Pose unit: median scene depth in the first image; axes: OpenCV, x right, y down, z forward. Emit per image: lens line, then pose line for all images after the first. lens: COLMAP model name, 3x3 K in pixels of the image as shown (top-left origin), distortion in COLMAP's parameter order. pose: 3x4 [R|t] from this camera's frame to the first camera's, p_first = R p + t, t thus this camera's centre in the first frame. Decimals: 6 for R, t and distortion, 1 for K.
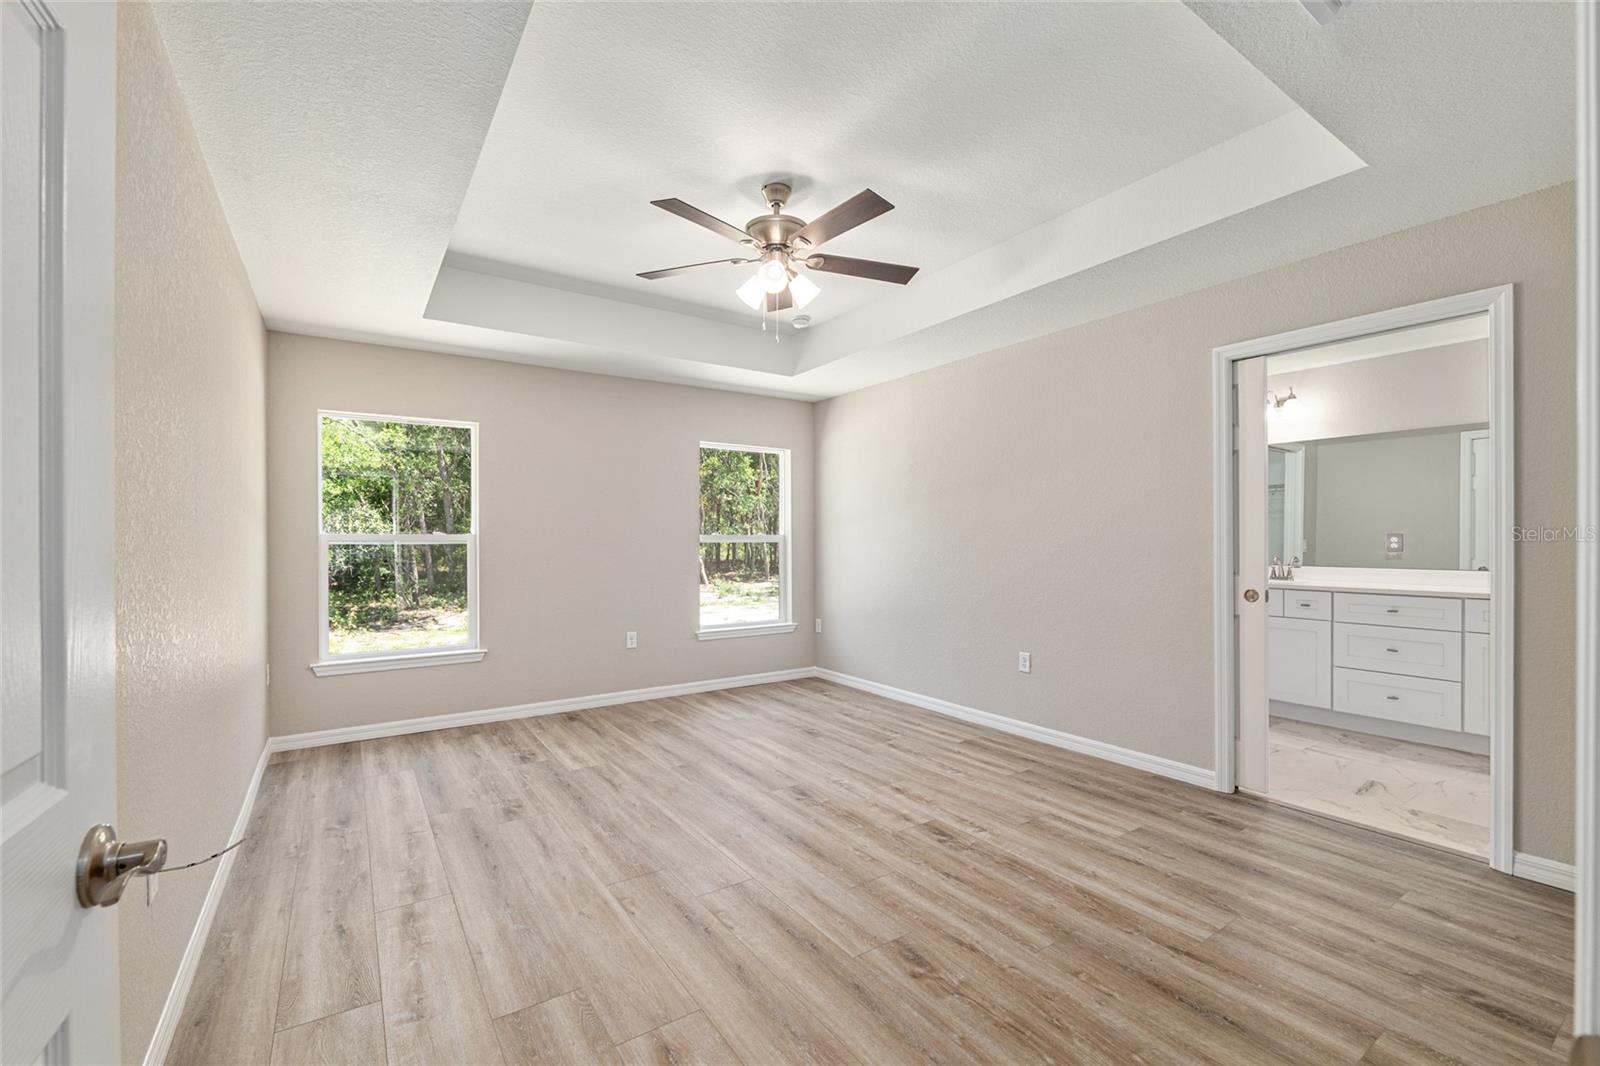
lens RADIAL K [[663.1, 0, 791.8], [0, 663.1, 538.6], [0, 0, 1]] dist [-0.017654, 0.000765]
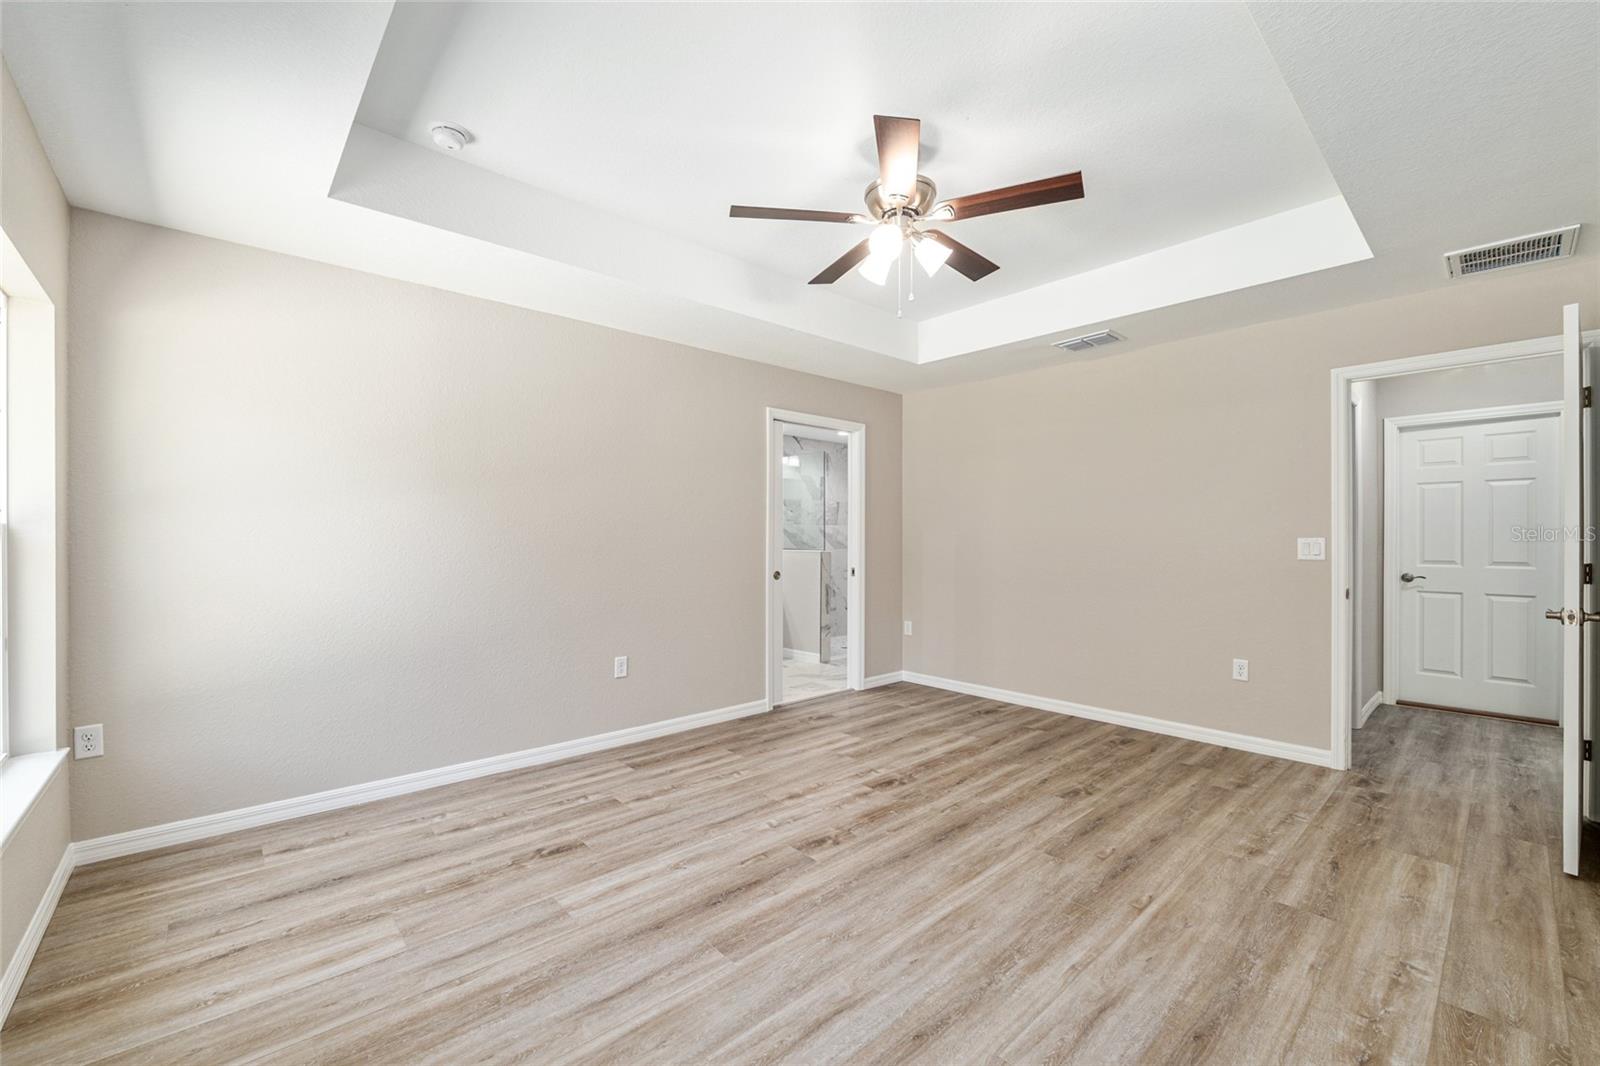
lens RADIAL K [[663.1, 0, 789.6], [0, 663.1, 536.0], [0, 0, 1]] dist [-0.017654, 0.000765]
pose [[-0.132551, 0.004005, 0.991168, -0.826742], [0.000258, 0.999992, -0.004006, 0.005054], [-0.991176, -0.000275, -0.132551, 1.181656]]
